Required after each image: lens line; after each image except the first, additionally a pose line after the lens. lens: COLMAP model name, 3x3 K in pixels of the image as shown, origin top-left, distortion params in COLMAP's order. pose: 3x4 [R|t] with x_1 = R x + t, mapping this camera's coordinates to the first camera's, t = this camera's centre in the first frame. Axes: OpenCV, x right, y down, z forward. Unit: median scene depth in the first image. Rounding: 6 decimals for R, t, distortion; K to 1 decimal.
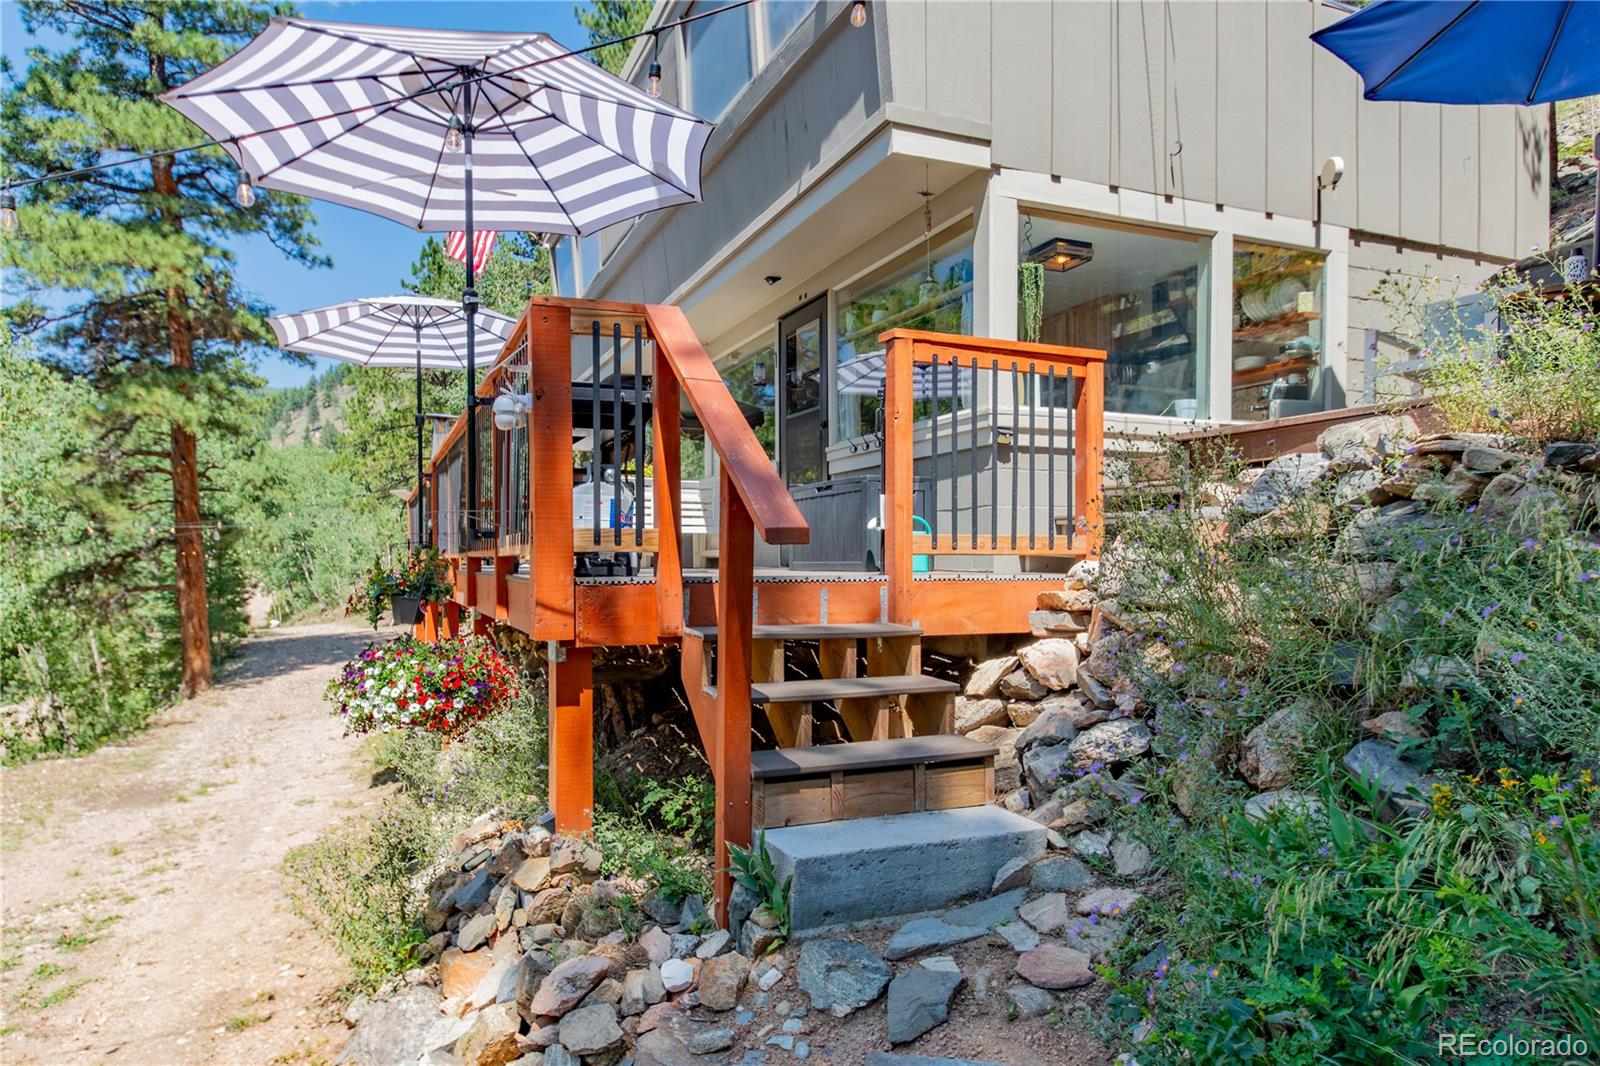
lens RADIAL K [[1015.5, 0, 803.0], [0, 1015.5, 563.5], [0, 0, 1]] dist [-0.009674, 0.001963]
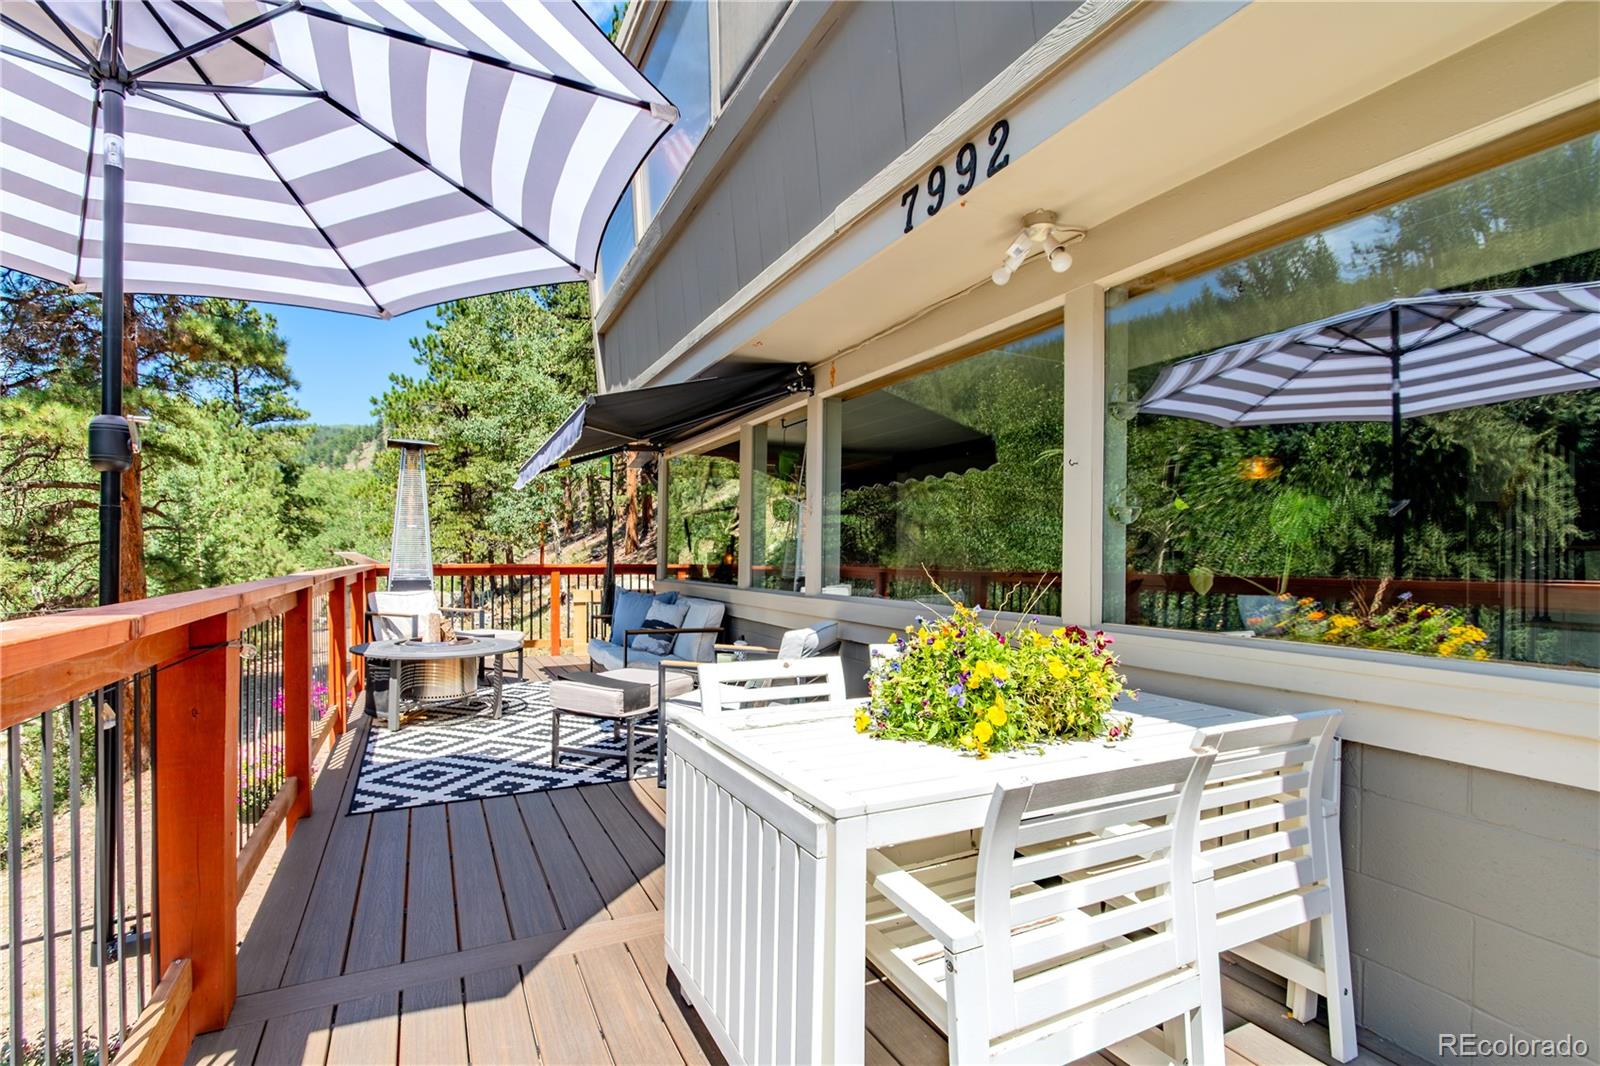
lens RADIAL K [[718.6, 0, 776.9], [0, 718.6, 549.5], [0, 0, 1]] dist [0.009765, -0.007534]
pose [[0.998788, 0.008407, 0.048497, -0.100235], [-0.007936, 0.999920, -0.009892, -0.052054], [-0.048576, 0.009495, 0.998774, 0.369919]]
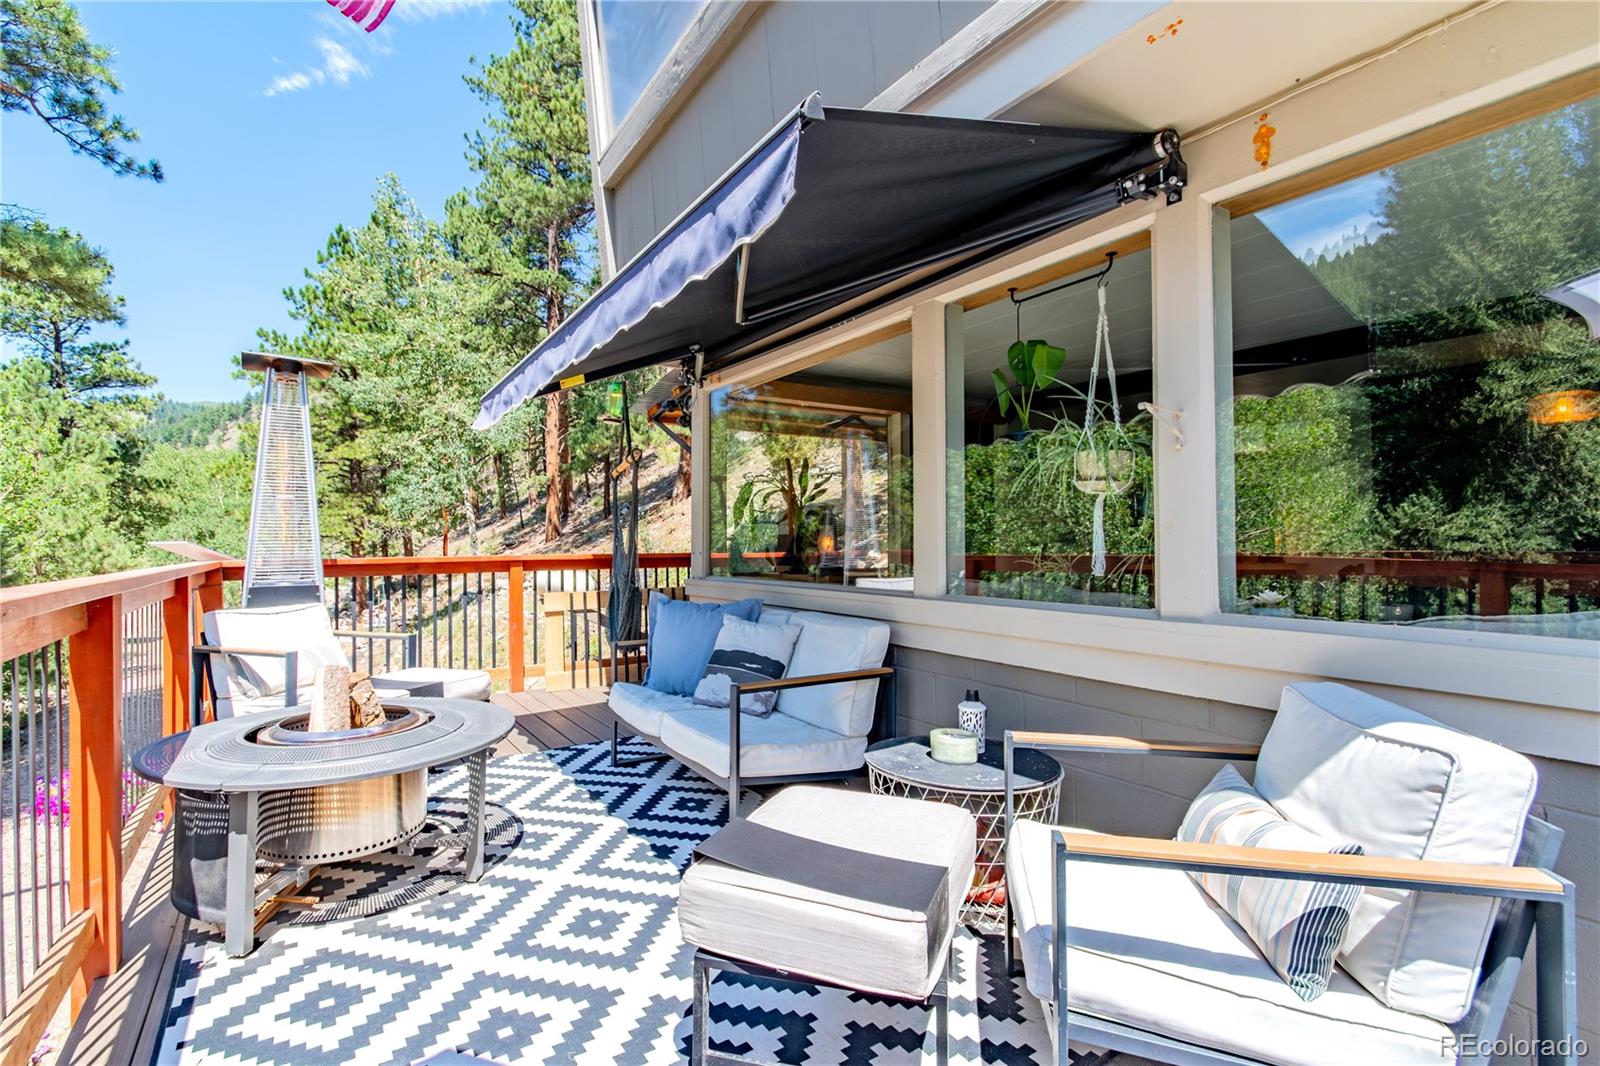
lens RADIAL K [[718.6, 0, 777.2], [0, 718.6, 526.4], [0, 0, 1]] dist [0.009765, -0.007534]
pose [[0.984354, -0.000087, 0.176200, -0.153227], [0.003948, 0.999760, -0.021561, -0.051548], [-0.176156, 0.021919, 0.984118, 0.489061]]
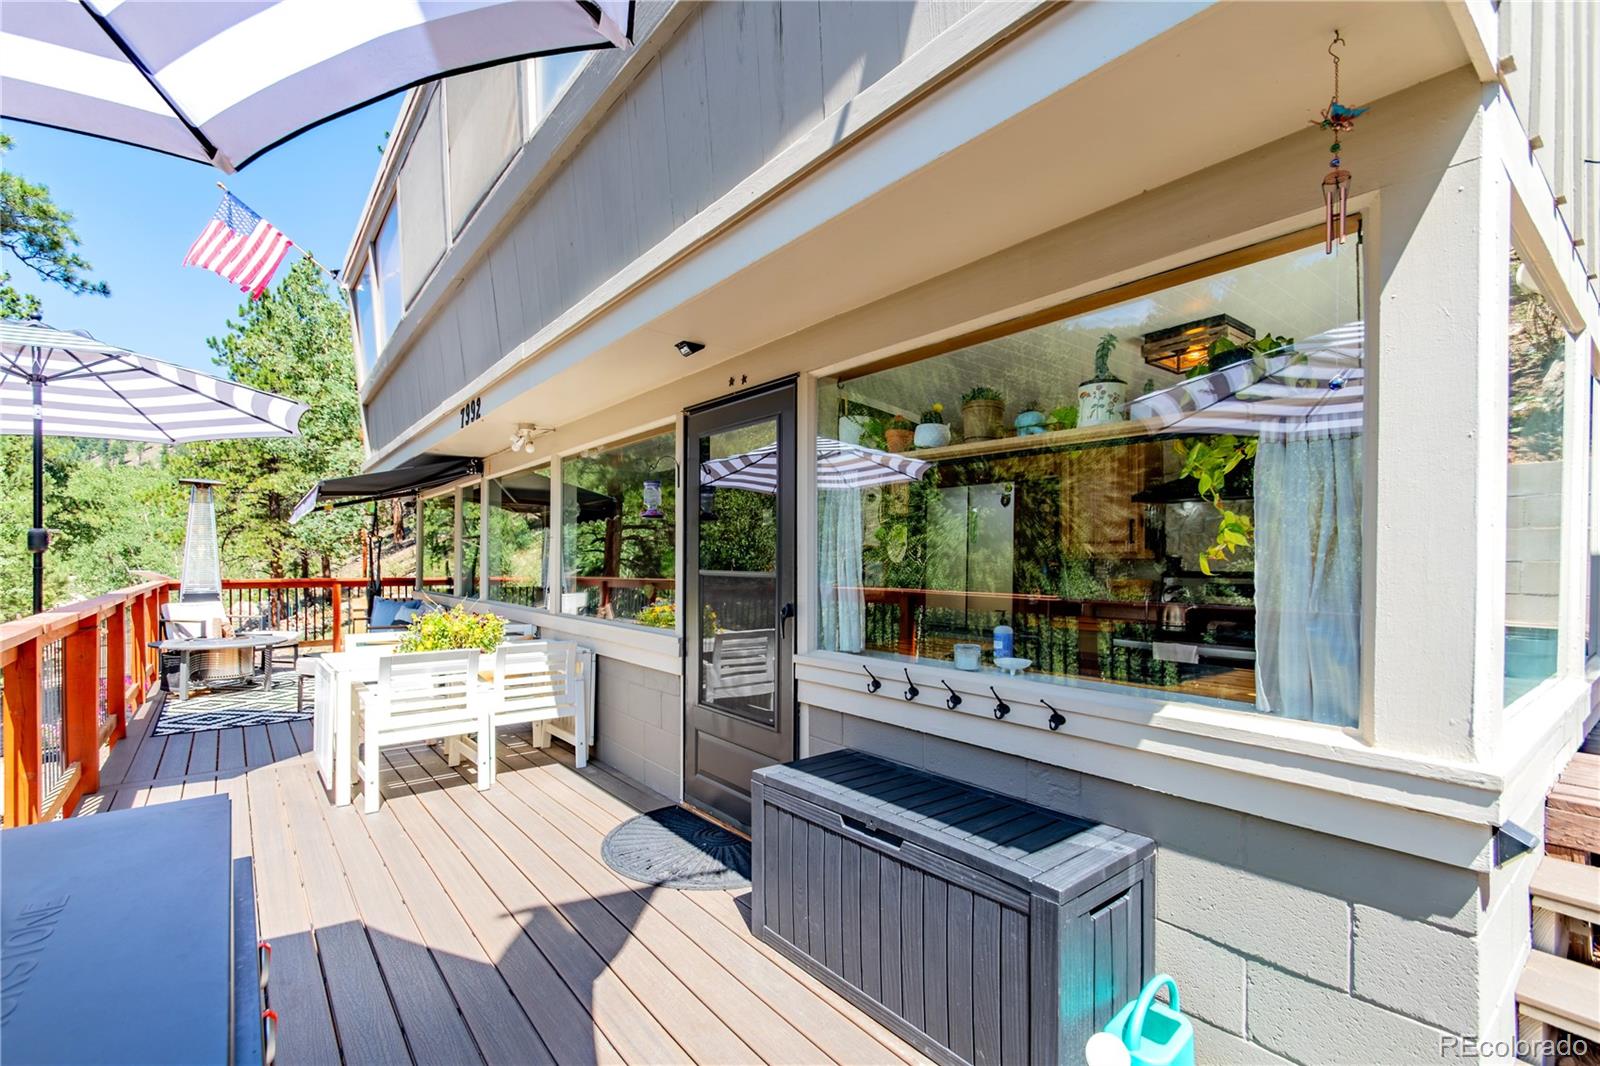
lens RADIAL K [[718.6, 0, 800.1], [0, 718.6, 559.4], [0, 0, 1]] dist [0.009765, -0.007534]
pose [[0.966007, 0.006978, 0.258420, -0.028588], [-0.006520, 0.999975, -0.002630, -0.060255], [-0.258432, 0.000855, 0.966029, 0.223790]]
